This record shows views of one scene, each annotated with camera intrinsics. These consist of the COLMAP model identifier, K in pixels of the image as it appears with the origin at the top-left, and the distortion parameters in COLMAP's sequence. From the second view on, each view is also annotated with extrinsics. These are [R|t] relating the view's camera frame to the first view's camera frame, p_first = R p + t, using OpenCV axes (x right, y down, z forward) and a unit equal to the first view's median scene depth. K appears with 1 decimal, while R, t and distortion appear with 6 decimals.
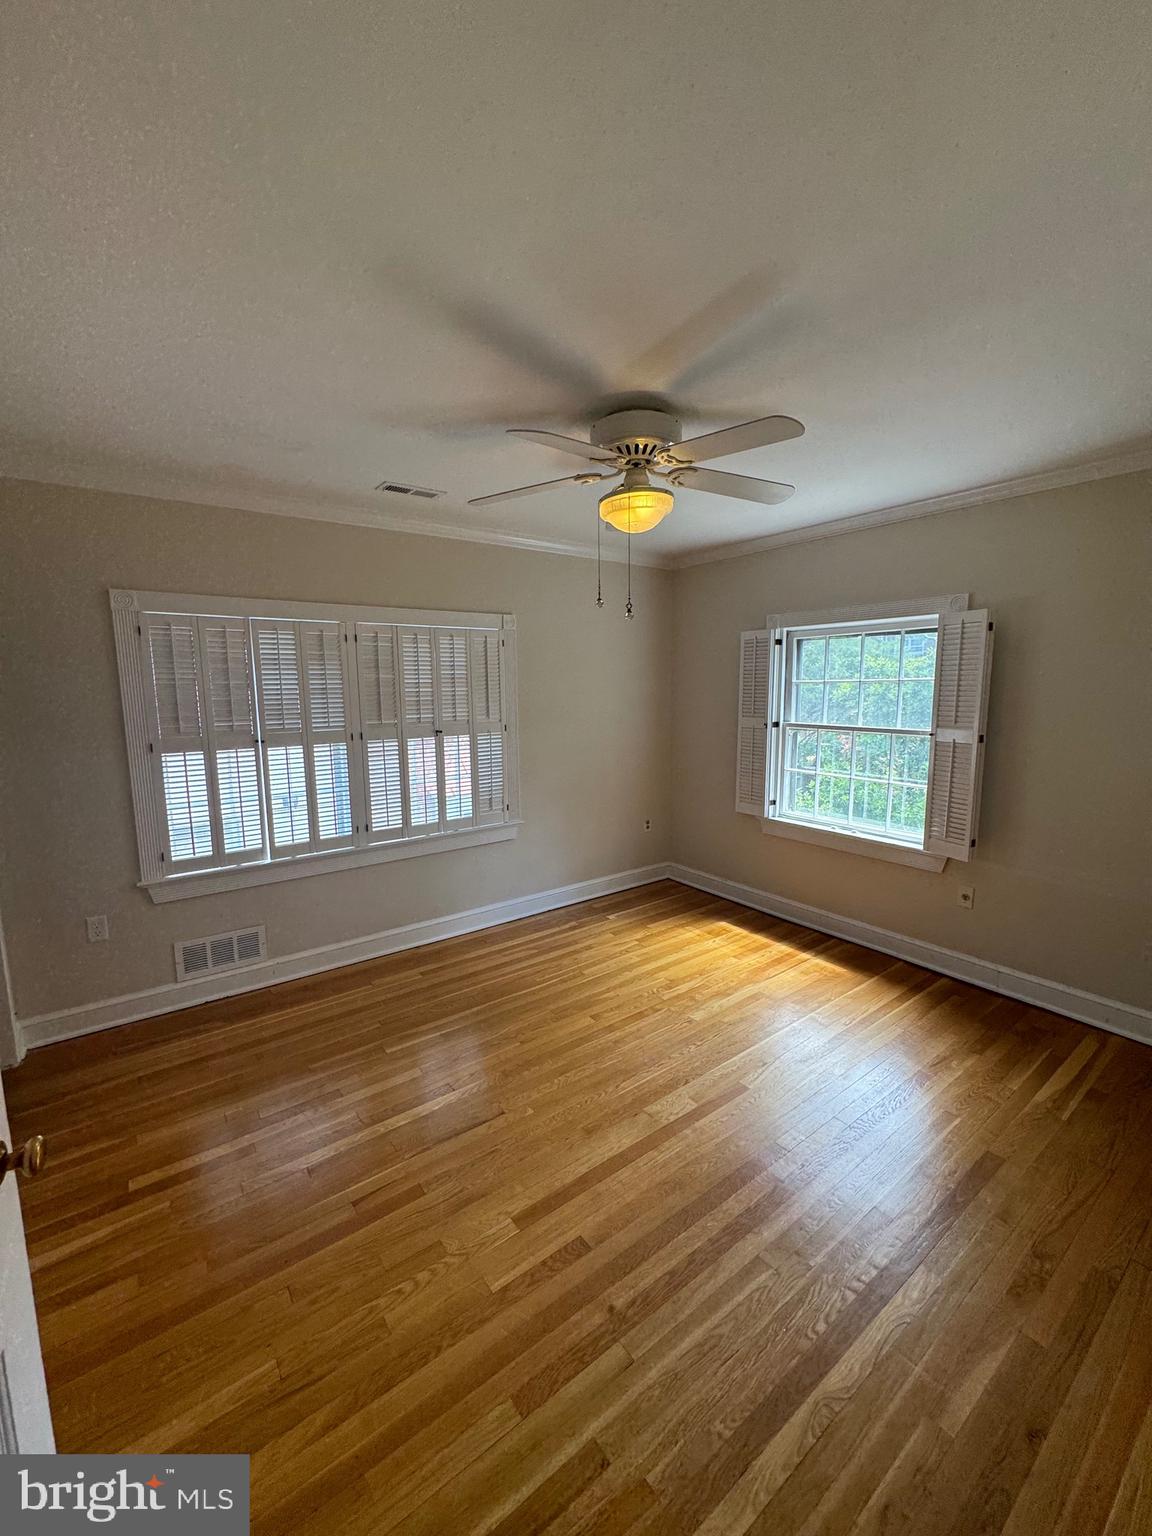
lens RADIAL K [[614.1, 0, 577.7], [0, 614.1, 766.8], [0, 0, 1]] dist [-0.002924, 0.000474]
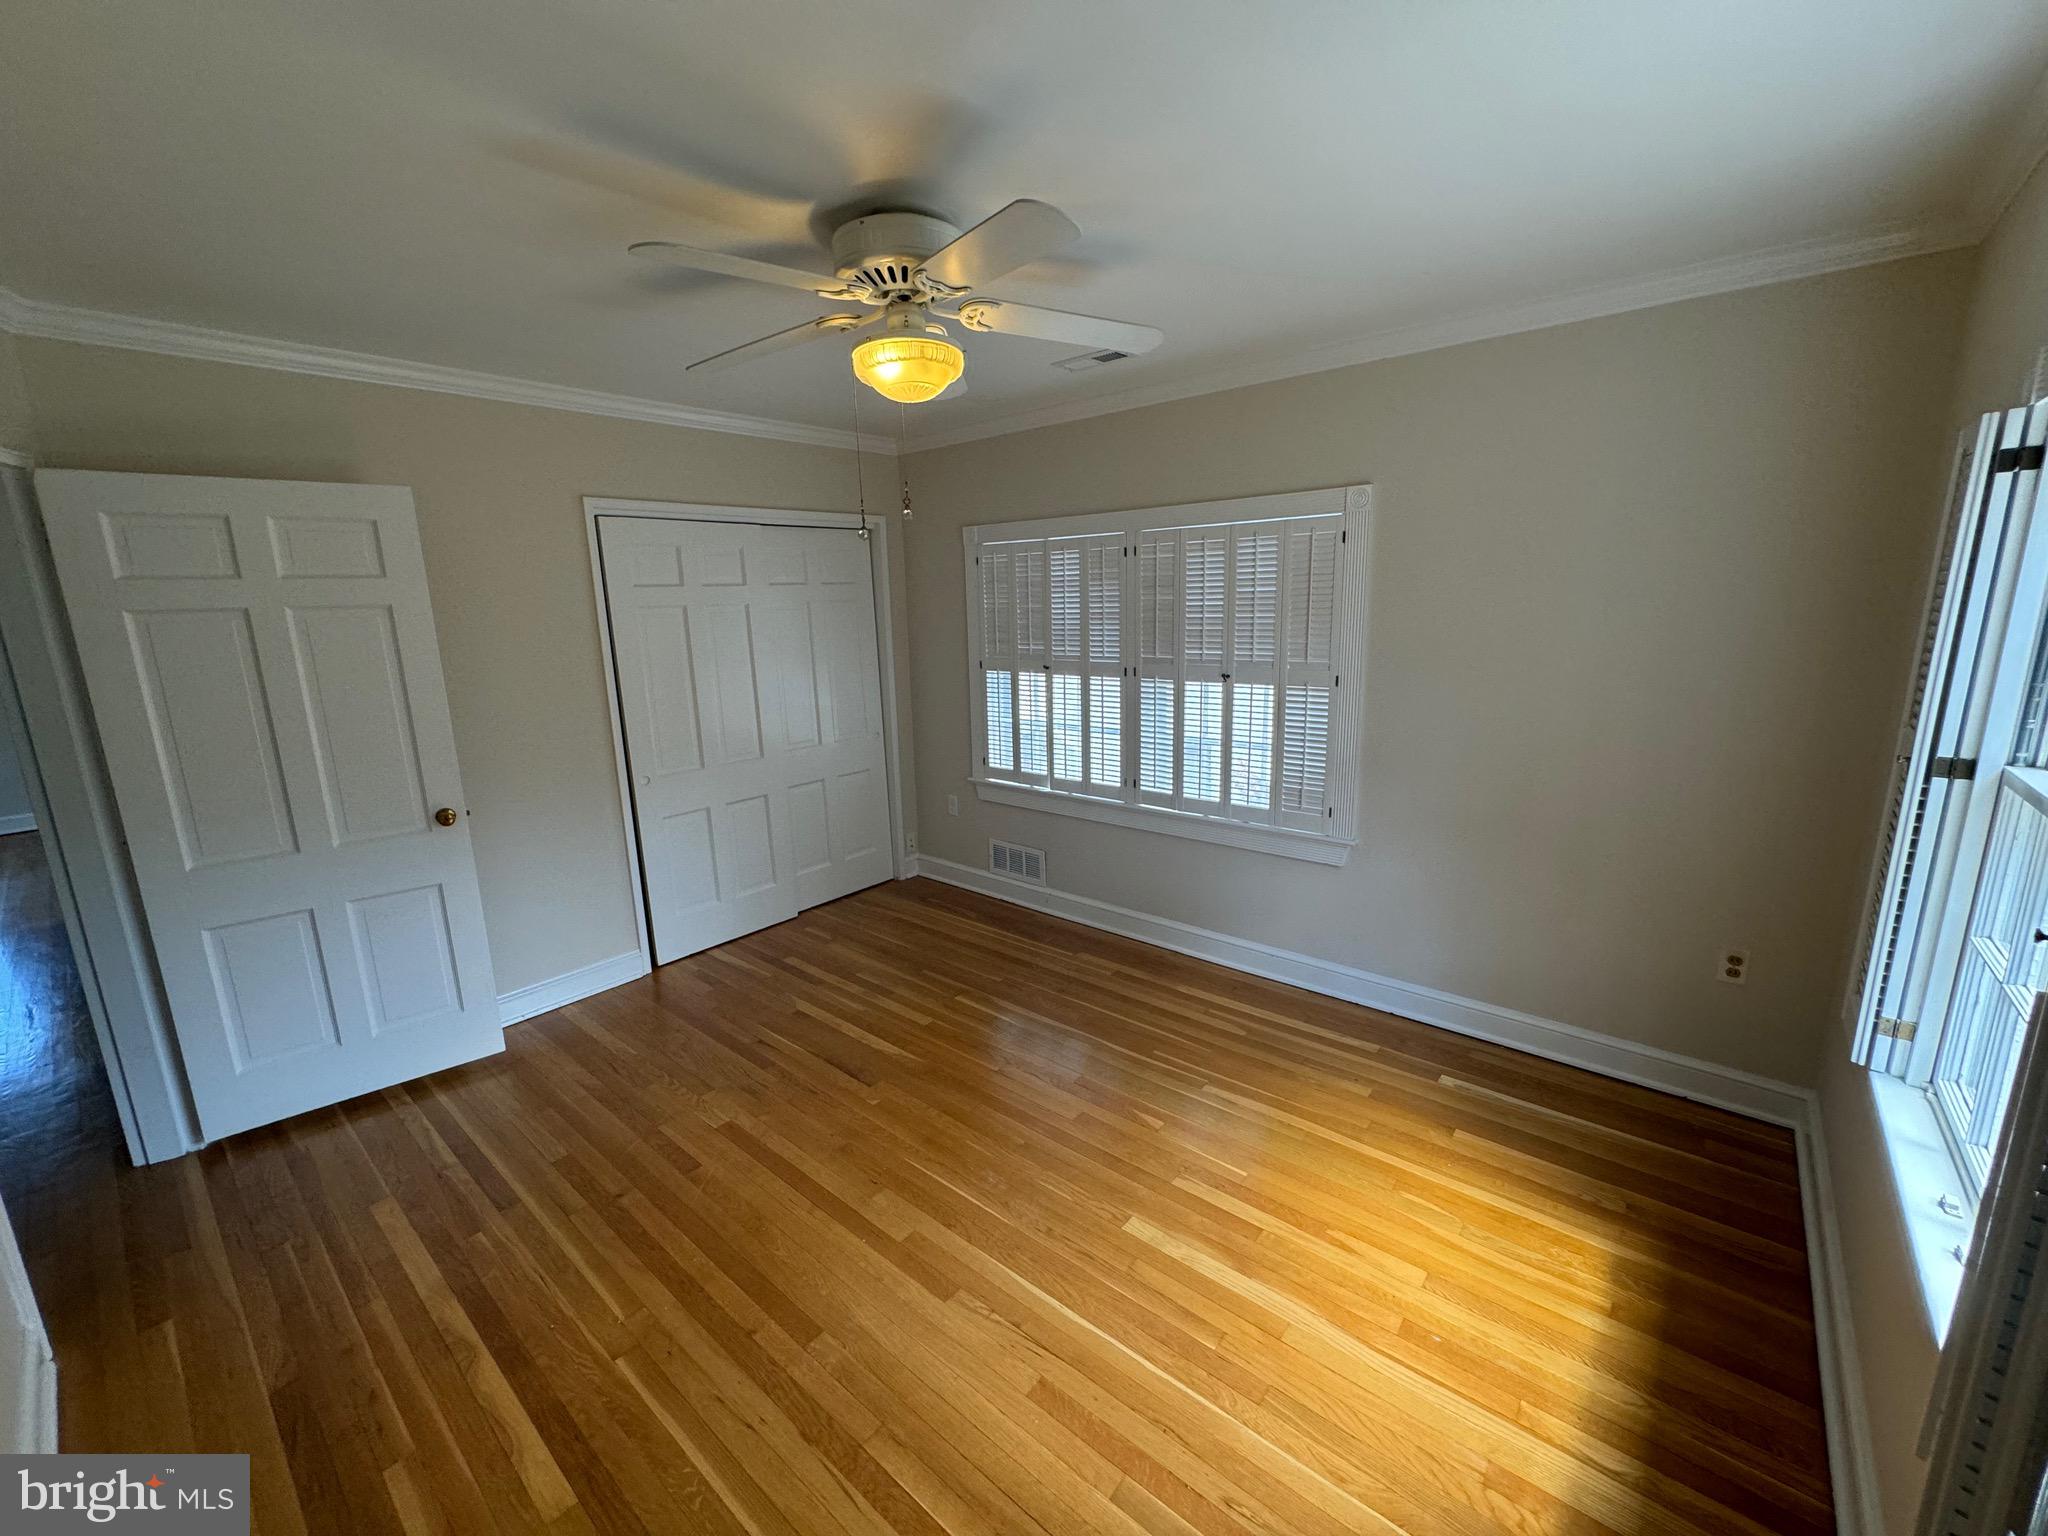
lens RADIAL K [[818.8, 0, 1022.1], [0, 818.8, 769.5], [0, 0, 1]] dist [-0.002924, 0.000474]
pose [[0.225863, 0.201421, -0.953108, 0.690079], [-0.108881, 0.977480, 0.180770, -0.105019], [0.968055, 0.062947, 0.242708, 0.603269]]
